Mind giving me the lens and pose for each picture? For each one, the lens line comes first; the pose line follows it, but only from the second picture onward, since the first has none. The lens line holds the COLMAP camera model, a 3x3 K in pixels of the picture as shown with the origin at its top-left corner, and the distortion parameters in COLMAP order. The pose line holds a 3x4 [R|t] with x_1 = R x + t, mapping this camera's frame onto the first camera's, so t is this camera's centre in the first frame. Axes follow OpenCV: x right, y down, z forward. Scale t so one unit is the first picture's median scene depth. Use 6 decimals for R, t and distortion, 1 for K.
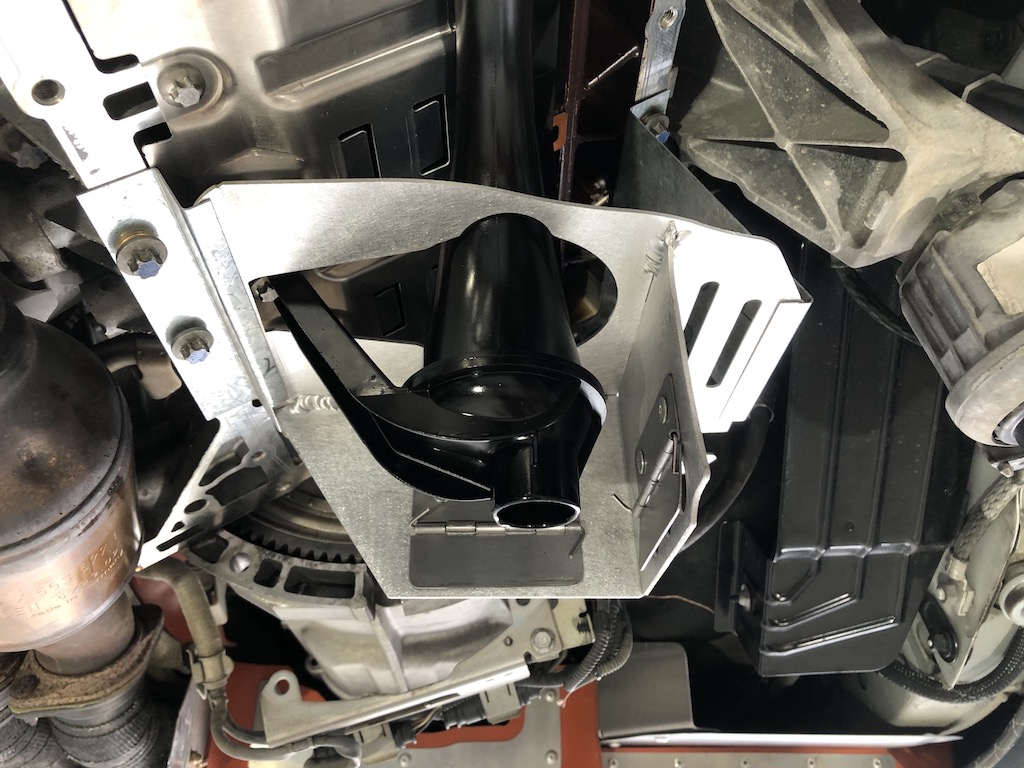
lens RADIAL K [[830.5, 0, 512.0], [0, 830.5, 384.0], [0, 0, 1]] dist [-0.046865, 0.106423]
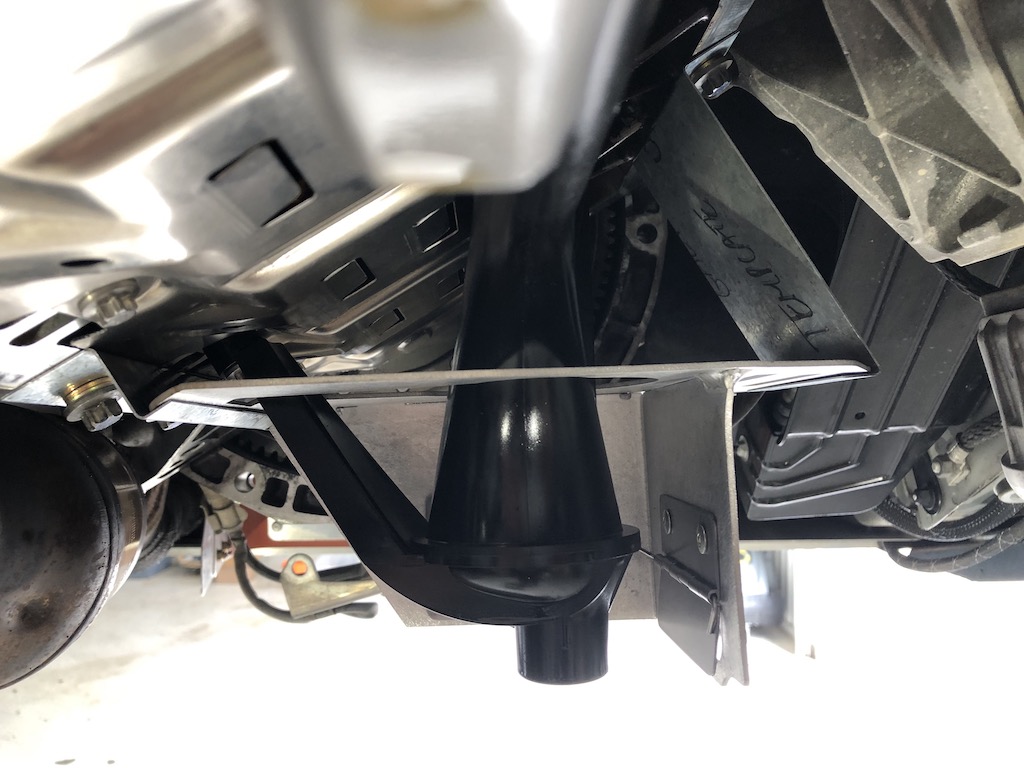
lens RADIAL K [[827.0, 0, 512.0], [0, 827.0, 384.0], [0, 0, 1]] dist [0.005580, 0.009427]
pose [[0.999793, -0.008301, 0.018574, -0.026991], [-0.000441, 0.903911, 0.427721, -0.315499], [-0.020340, -0.427641, 0.903720, 0.149029]]
